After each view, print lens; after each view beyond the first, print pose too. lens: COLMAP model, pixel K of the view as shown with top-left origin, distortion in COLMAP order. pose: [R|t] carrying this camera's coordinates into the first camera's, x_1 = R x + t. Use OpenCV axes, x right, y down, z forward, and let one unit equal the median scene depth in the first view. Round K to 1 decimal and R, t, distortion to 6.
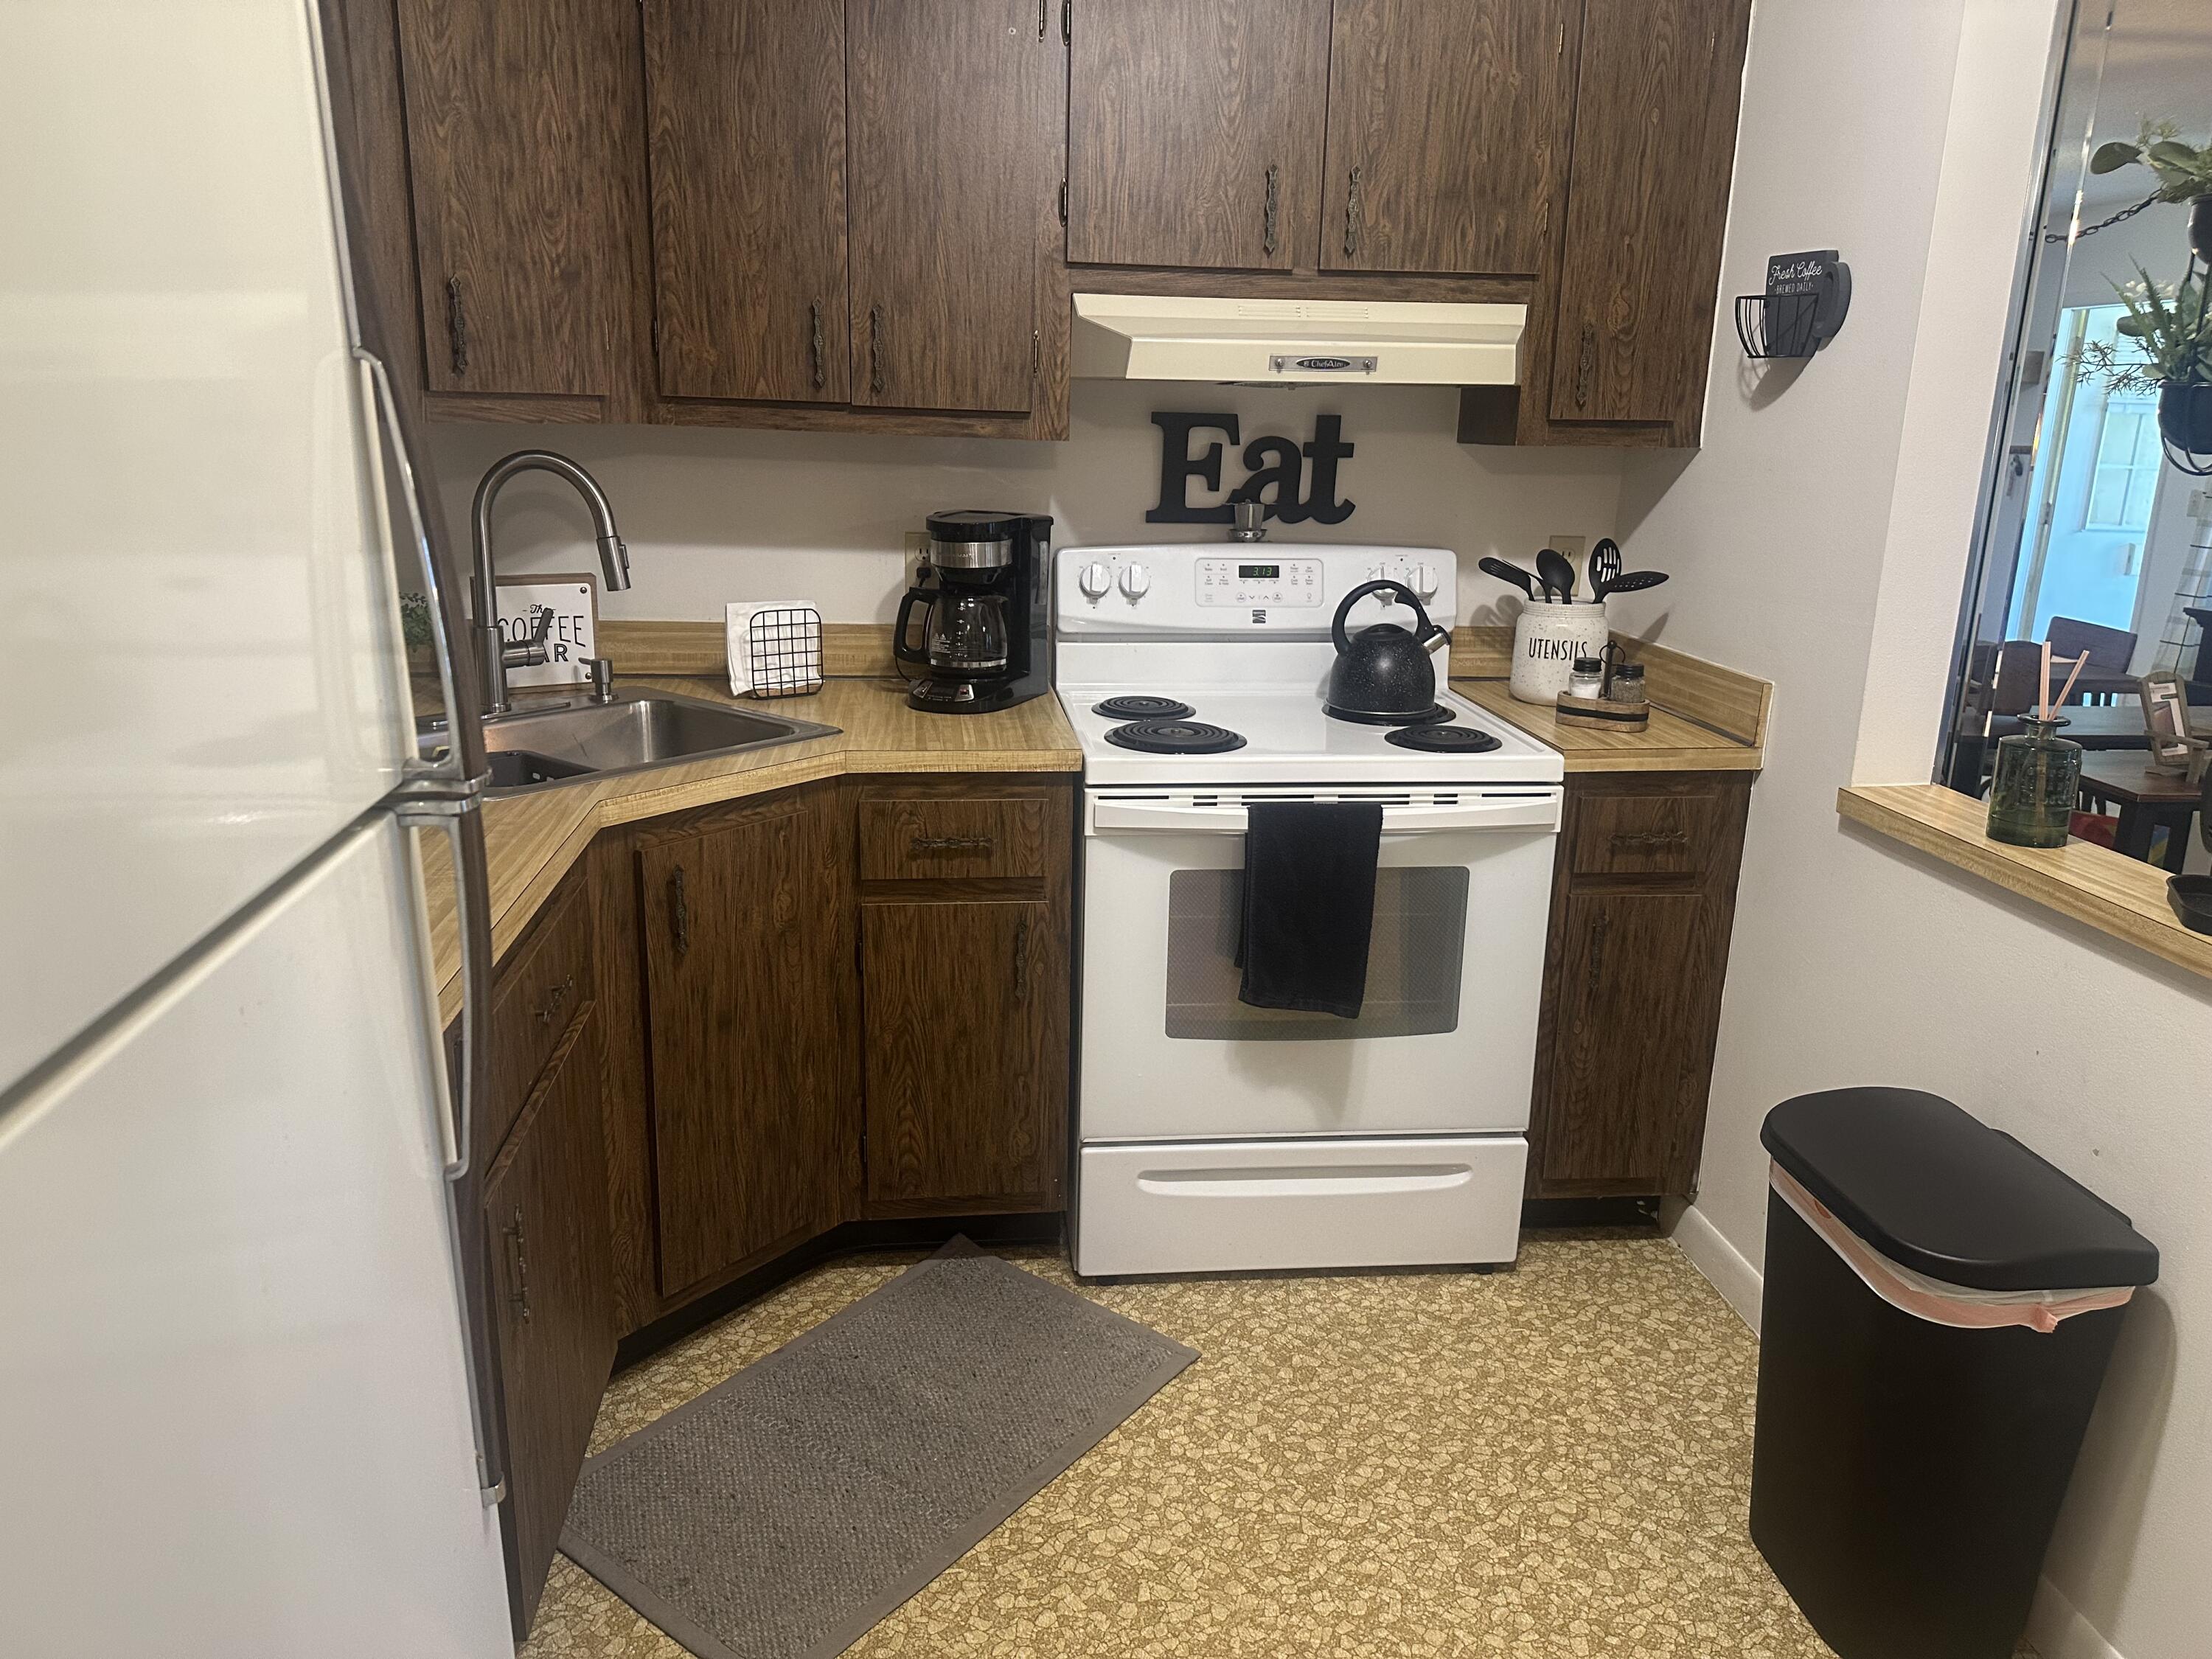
lens RADIAL K [[1523.6, 0, 1097.5], [0, 1523.6, 817.7], [0, 0, 1]] dist [0.161524, -0.333054]
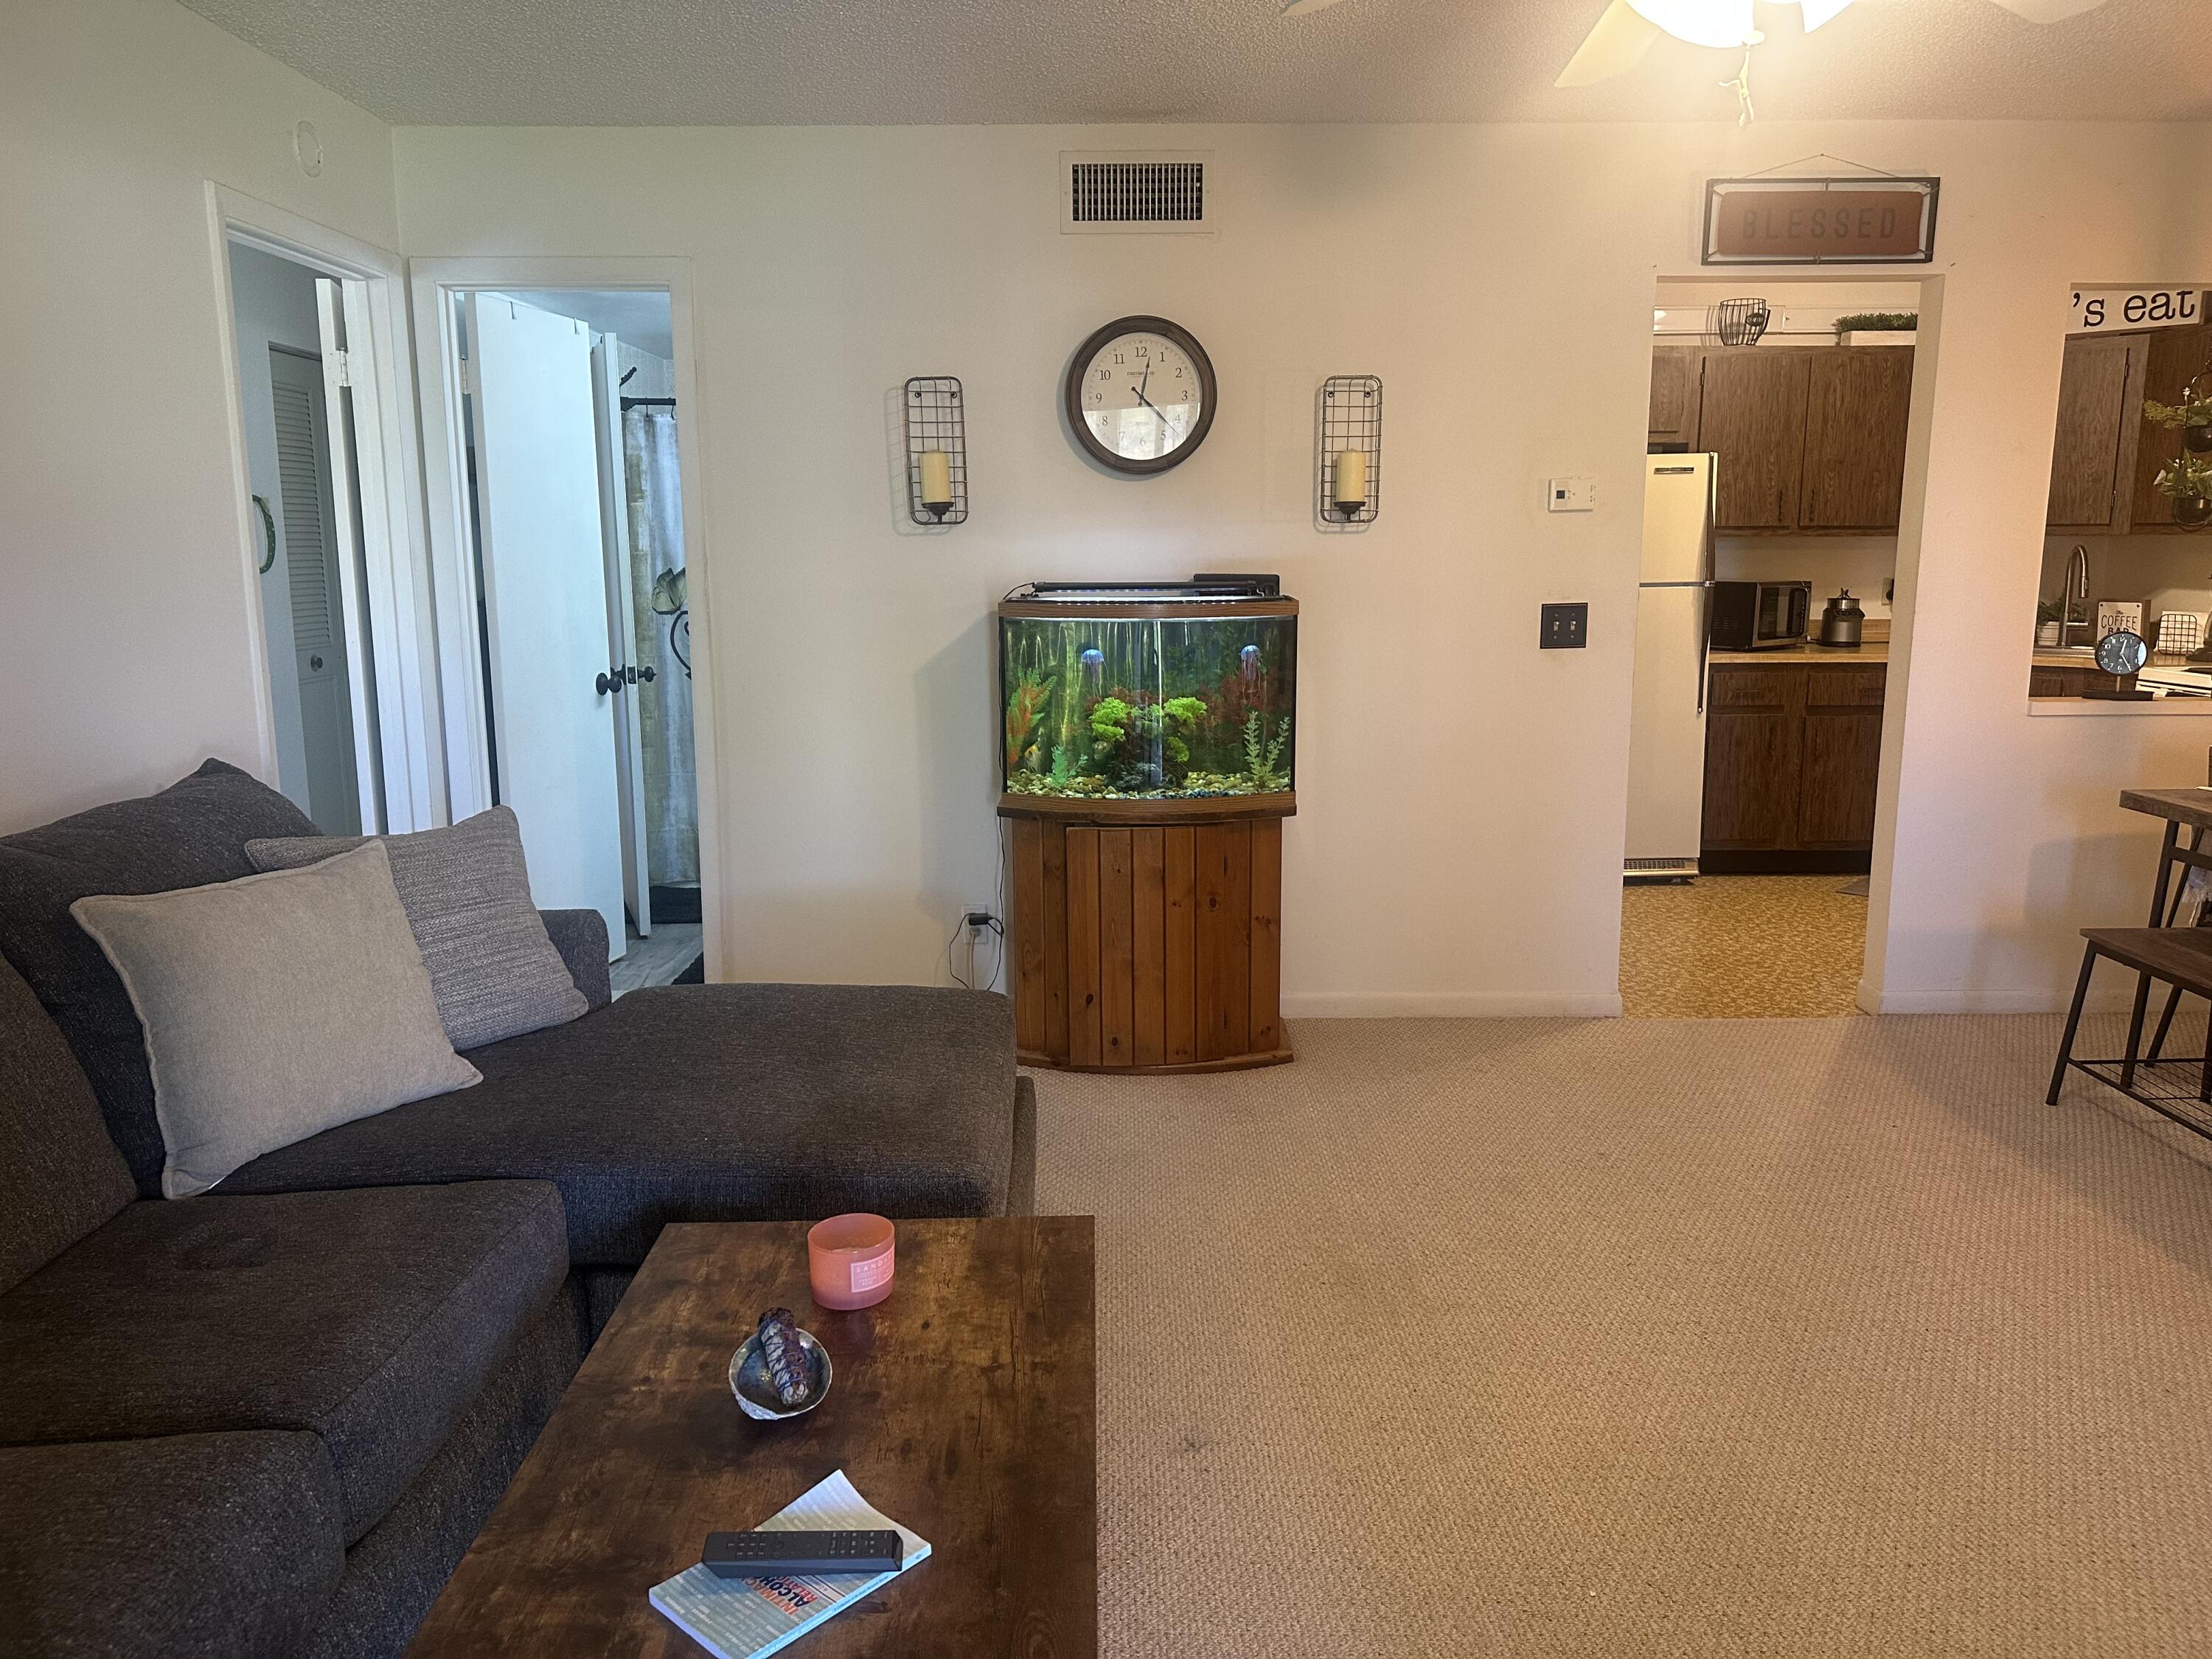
lens RADIAL K [[1532.8, 0, 1111.6], [0, 1532.8, 820.8], [0, 0, 1]] dist [0.108333, -0.163382]
pose [[-0.114403, 0.145650, -0.982699, 2.409920], [-0.253612, 0.952135, 0.170644, 0.168142], [0.960517, 0.268747, -0.071988, -0.251629]]
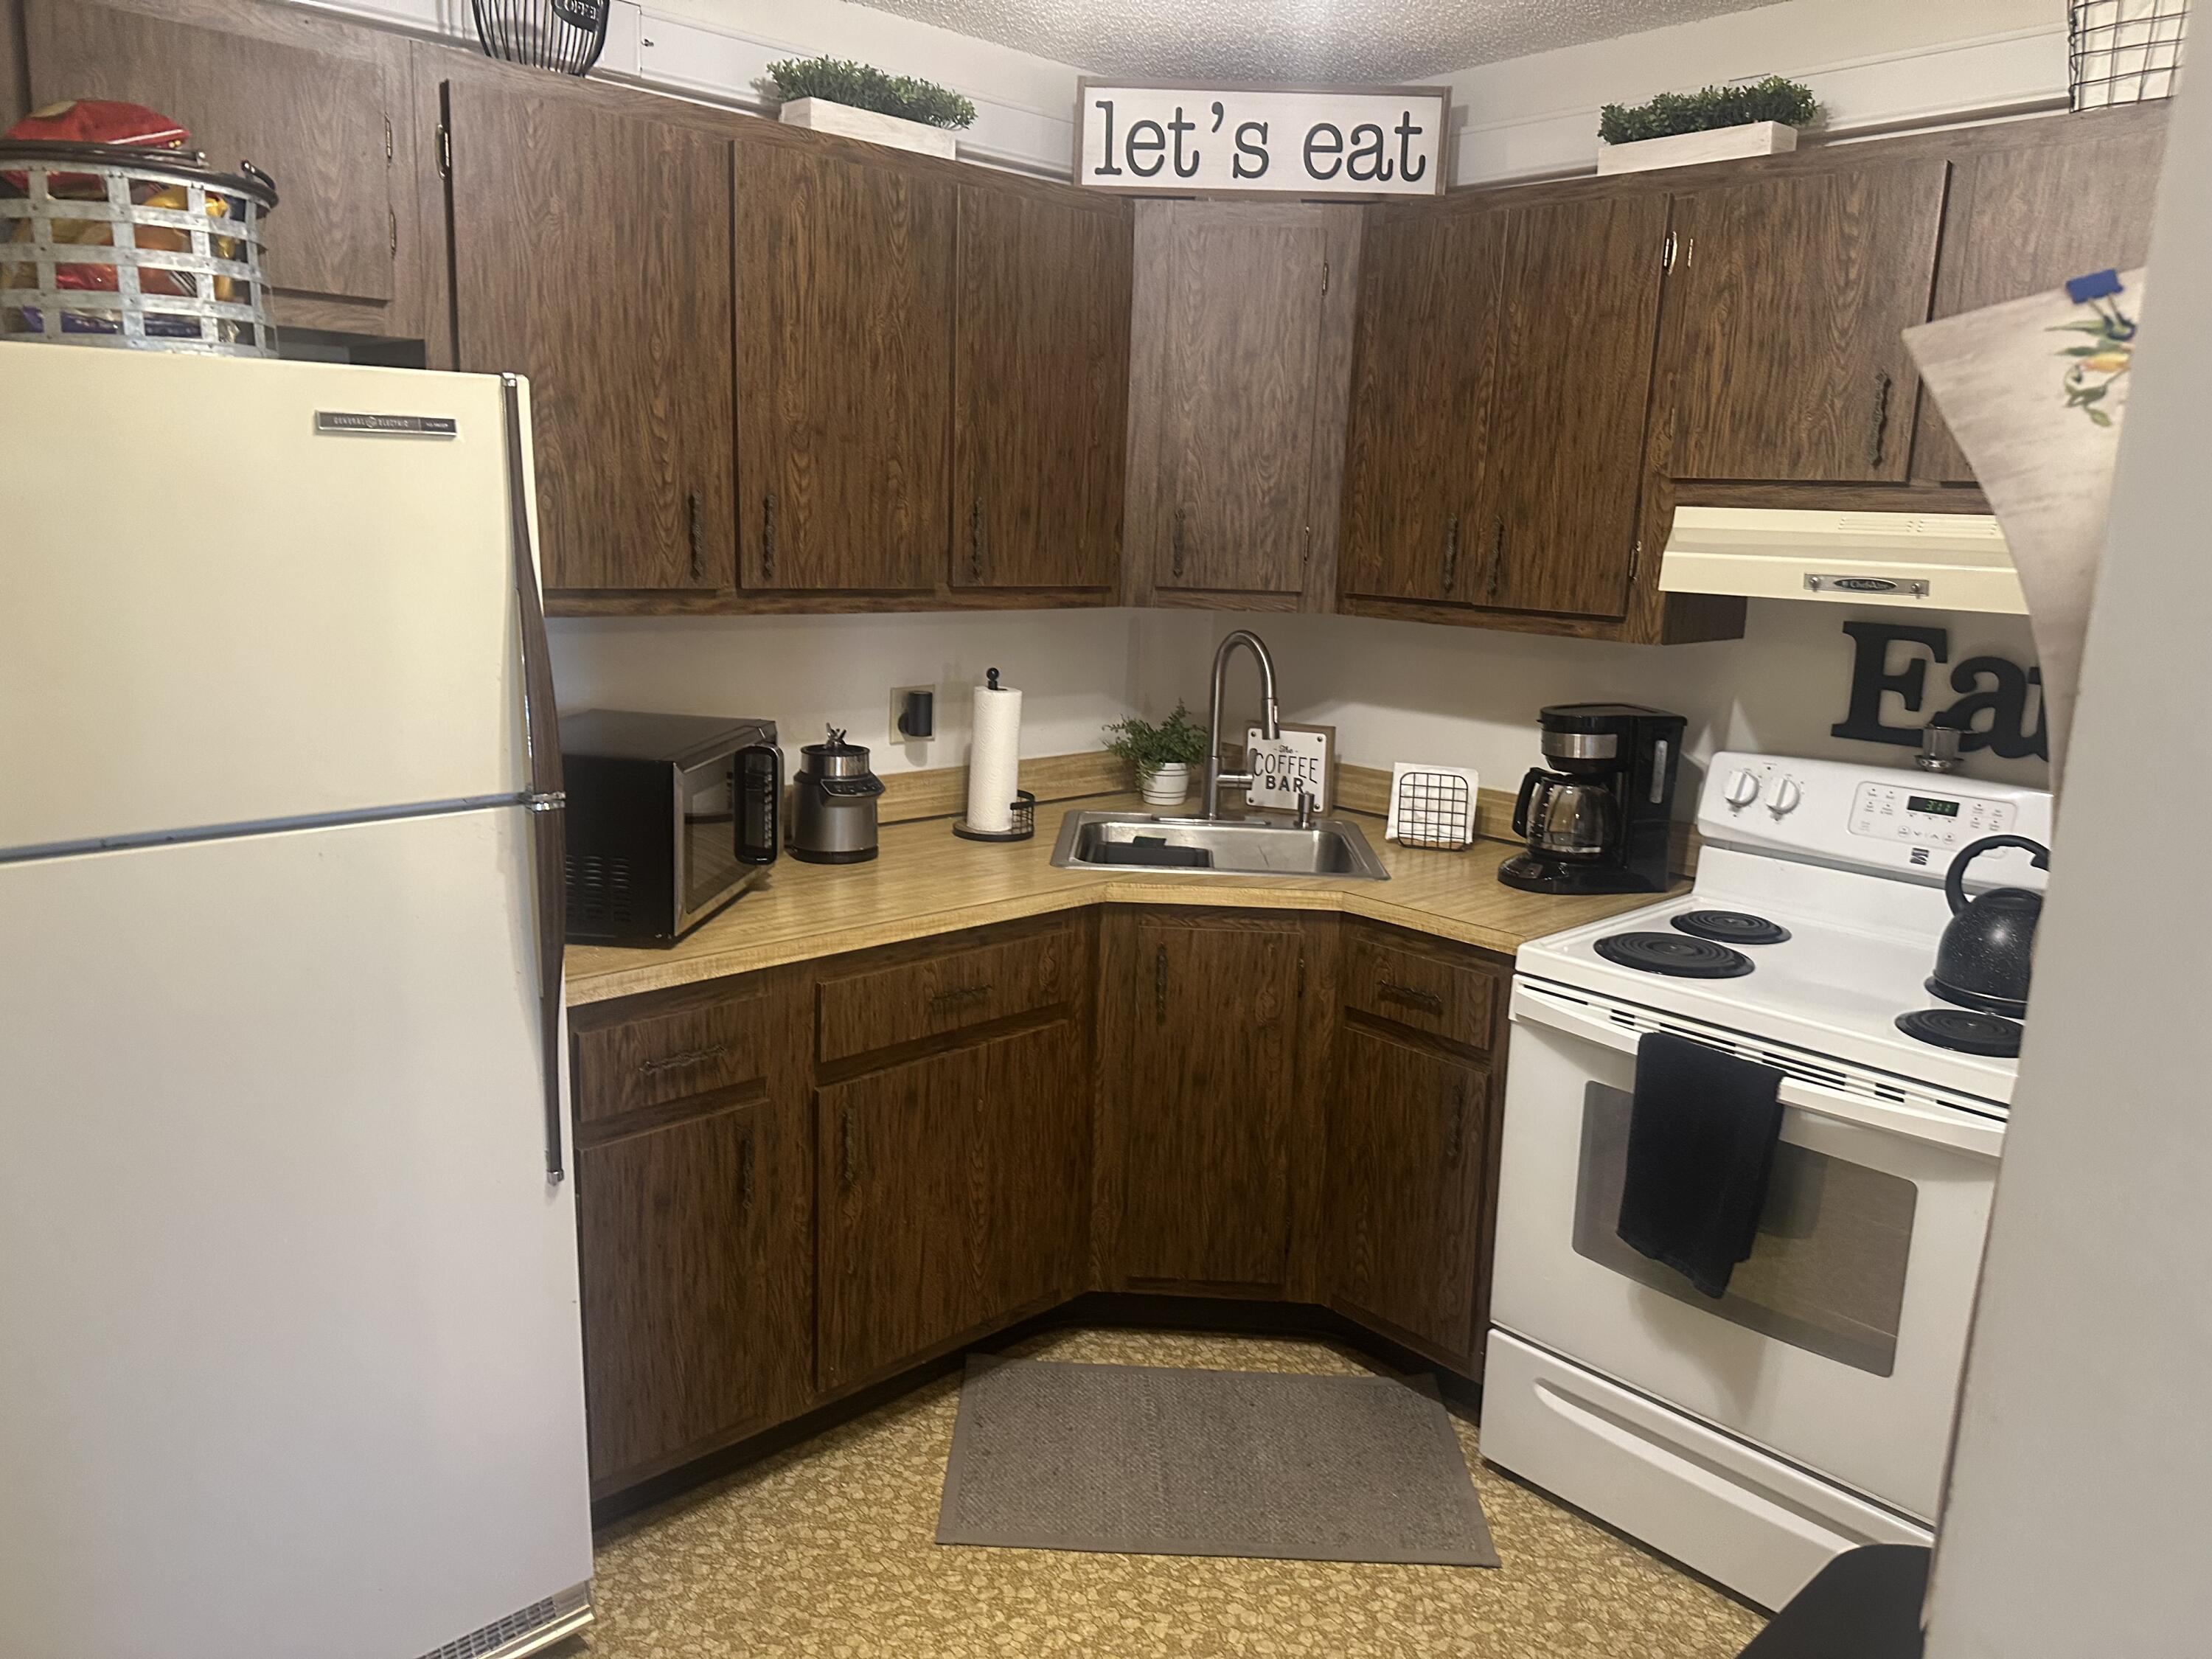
lens RADIAL K [[1542.9, 0, 1109.7], [0, 1542.9, 820.8], [0, 0, 1]] dist [0.152808, -0.310081]
pose [[0.598197, 0.157895, -0.785640, 0.618263], [-0.227923, 0.973429, 0.022093, -0.078140], [0.768252, 0.165849, 0.618290, 0.113332]]
